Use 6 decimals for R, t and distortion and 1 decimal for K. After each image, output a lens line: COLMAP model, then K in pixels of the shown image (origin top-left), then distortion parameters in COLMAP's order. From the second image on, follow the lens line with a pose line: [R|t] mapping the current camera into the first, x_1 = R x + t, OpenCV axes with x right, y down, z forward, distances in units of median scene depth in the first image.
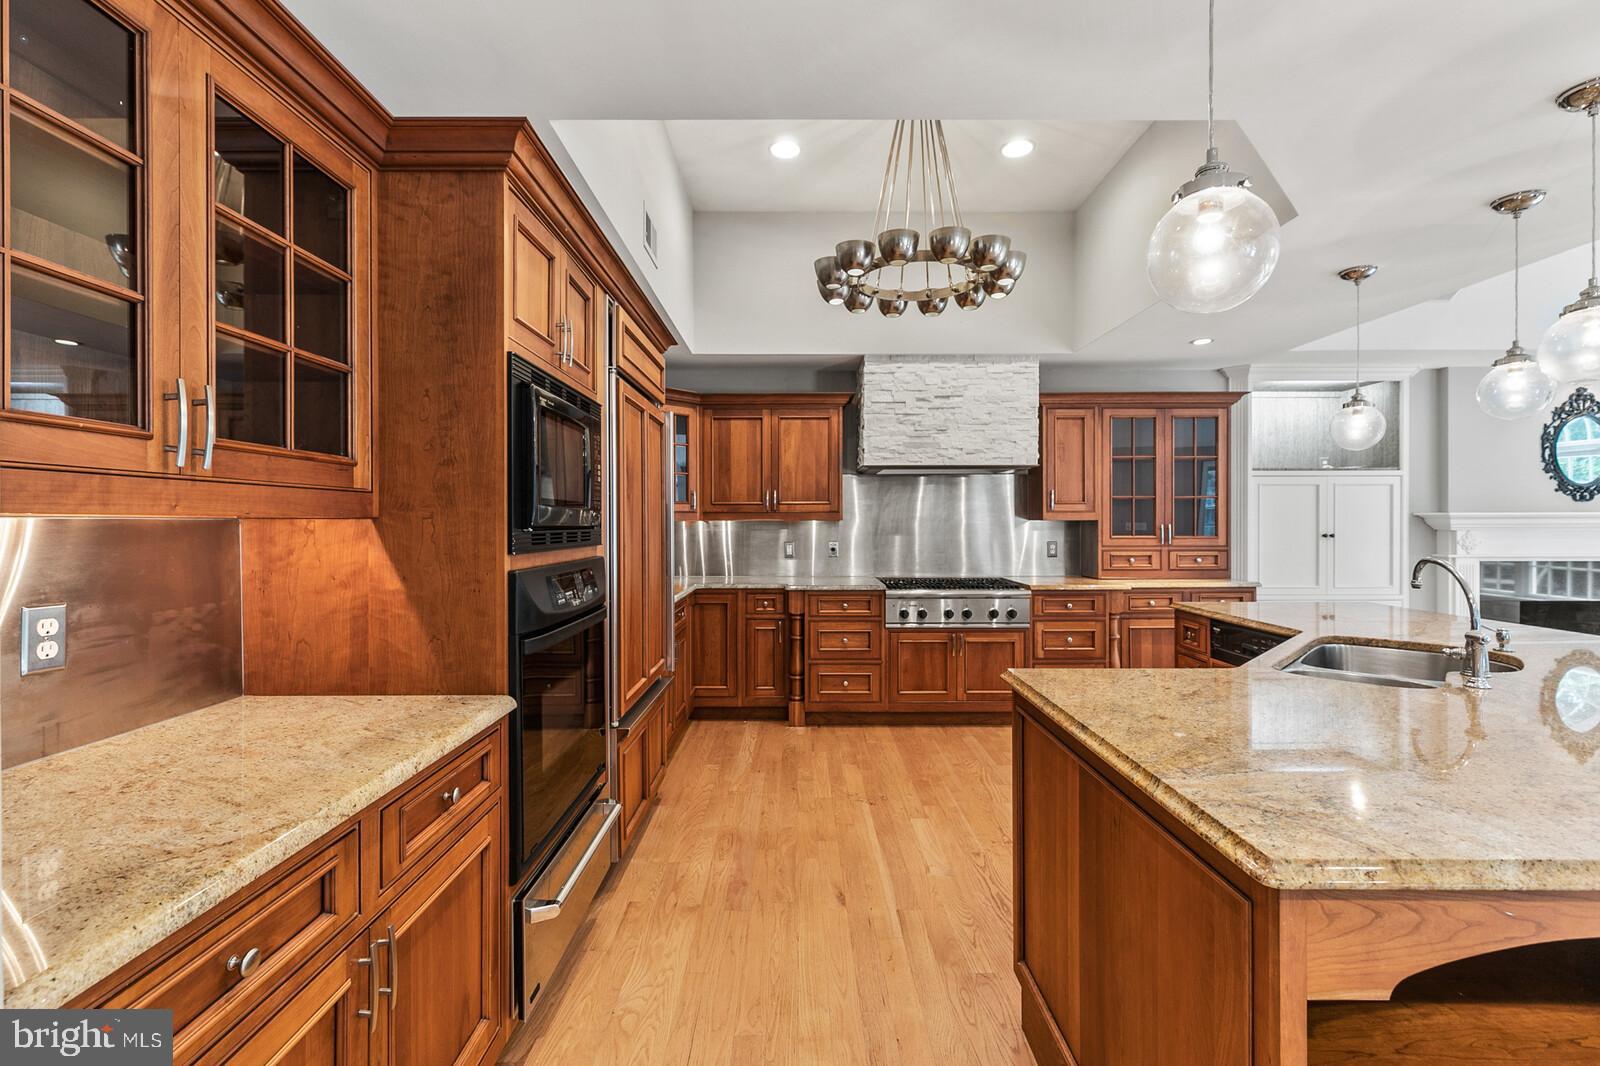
lens RADIAL K [[710.9, 0, 799.8], [0, 710.9, 525.7], [0, 0, 1]] dist [0.004647, -0.000587]
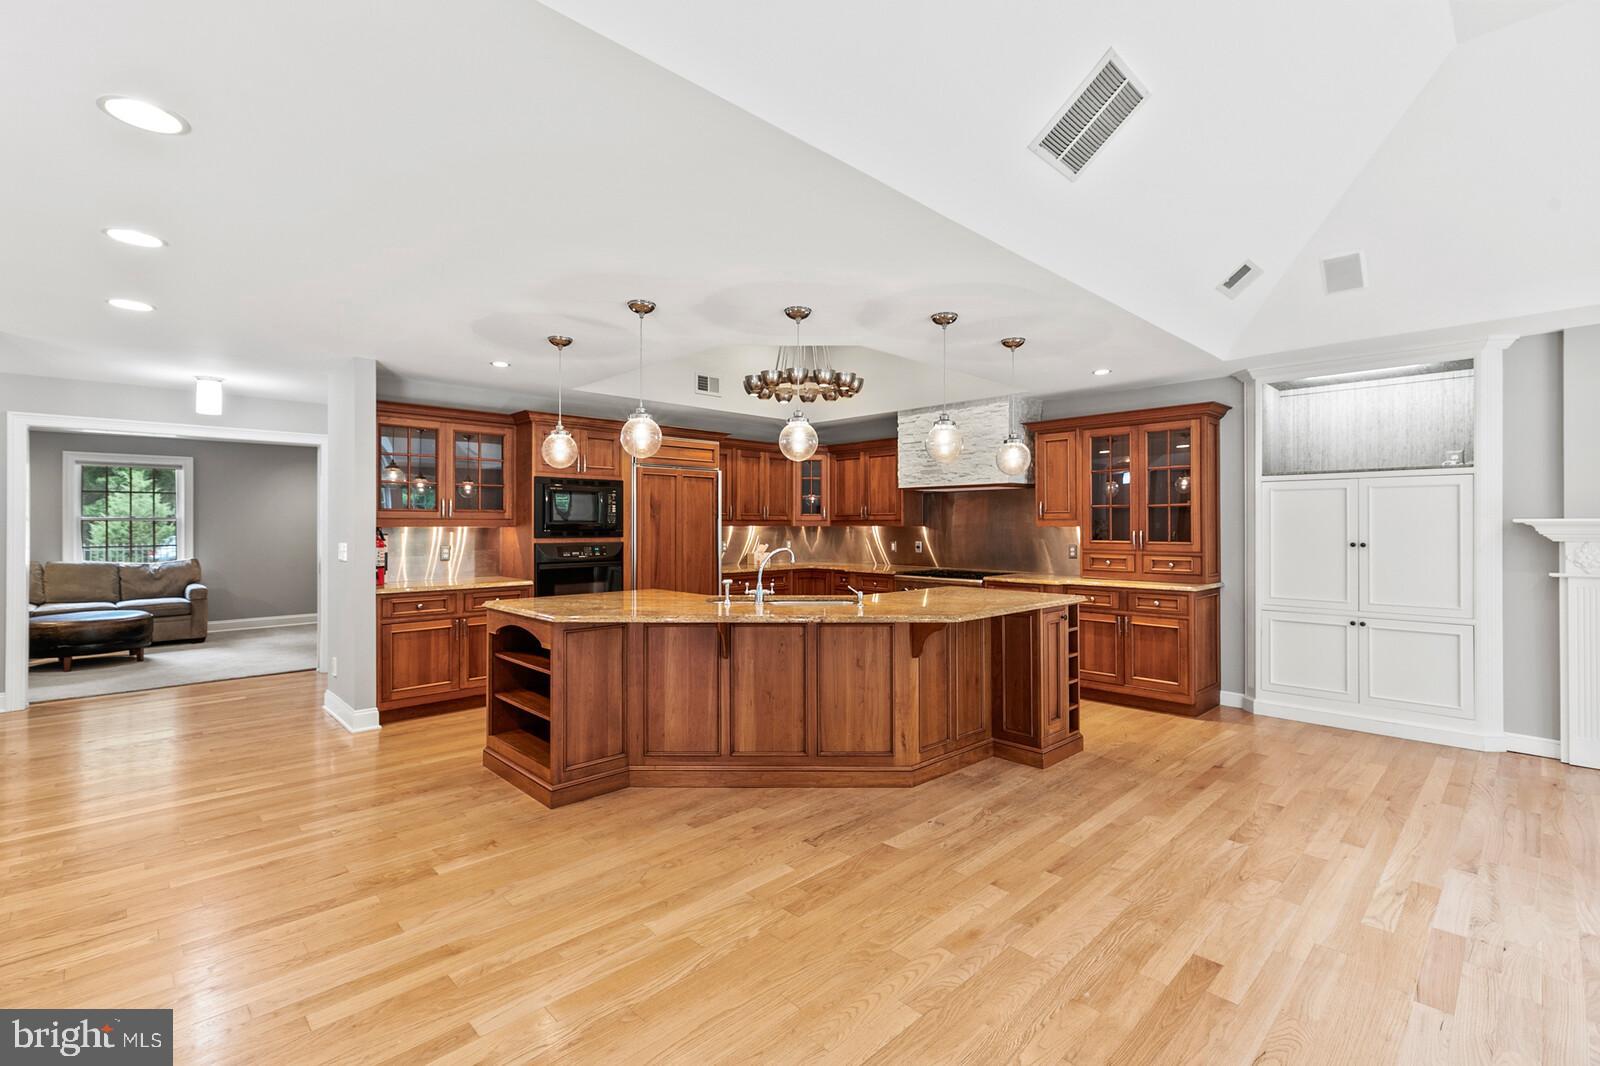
lens RADIAL K [[710.9, 0, 803.1], [0, 710.9, 526.1], [0, 0, 1]] dist [0.004647, -0.000587]
pose [[0.694508, 0.003183, -0.719478, 0.942592], [-0.004453, 0.999990, 0.000126, -0.006828], [0.719471, 0.003117, 0.694516, -0.128786]]
